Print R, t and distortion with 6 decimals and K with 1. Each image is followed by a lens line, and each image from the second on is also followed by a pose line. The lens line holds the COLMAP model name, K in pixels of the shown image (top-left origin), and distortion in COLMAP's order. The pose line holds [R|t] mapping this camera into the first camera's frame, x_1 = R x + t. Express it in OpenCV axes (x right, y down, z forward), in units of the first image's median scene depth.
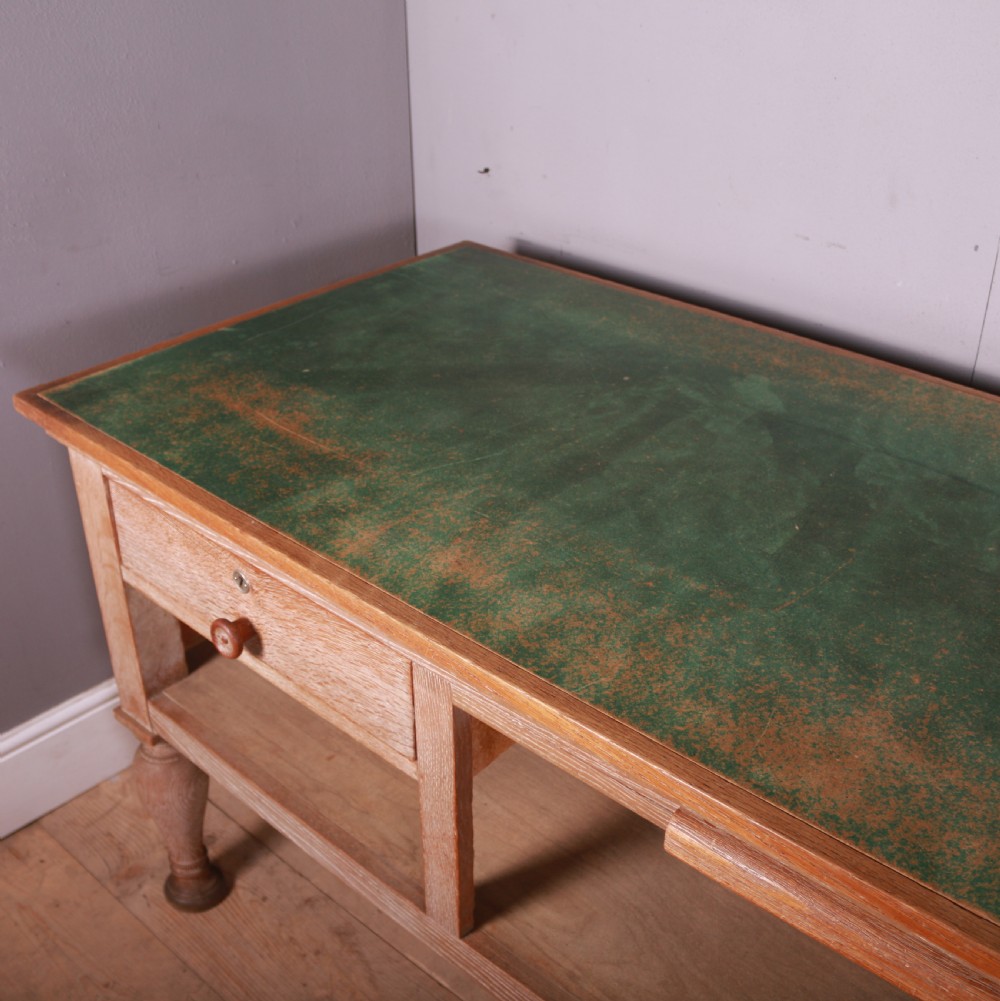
lens RADIAL K [[1223.4, 0, 500.0], [0, 1223.4, 500.5], [0, 0, 1]] dist [-0.145552, 0.069270]
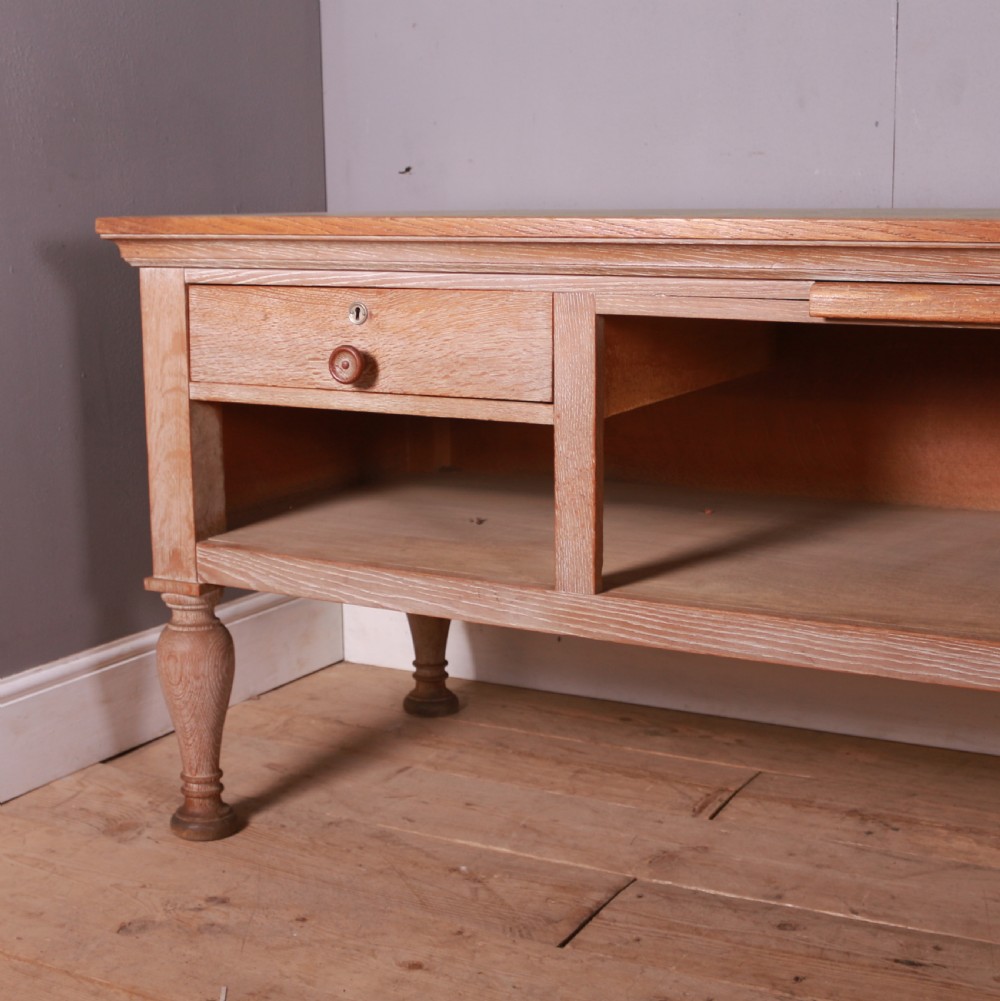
lens RADIAL K [[1657.8, 0, 430.6], [0, 1657.8, 525.9], [0, 0, 1]] dist [-0.153792, 0.131825]
pose [[0.976740, -0.050281, 0.208446, -0.571439], [0.116433, 0.940688, -0.318669, 0.899510], [-0.180060, 0.335527, 0.924662, -0.444945]]
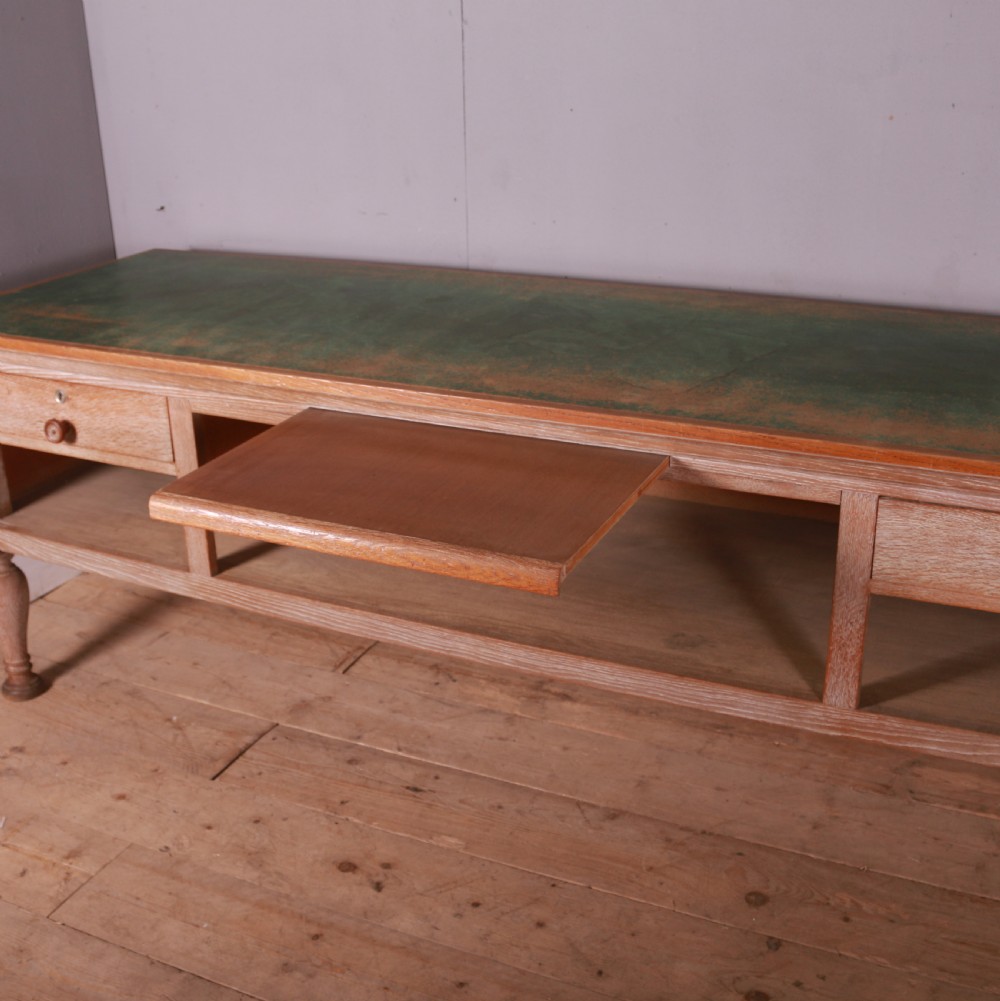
lens RADIAL K [[1305.0, 0, 503.0], [0, 1305.0, 540.7], [0, 0, 1]] dist [-0.147904, 0.093432]
pose [[0.959075, -0.130155, 0.251464, -0.109847], [0.157791, 0.983086, -0.092976, 0.652409], [-0.235110, 0.128850, 0.963390, -1.092513]]
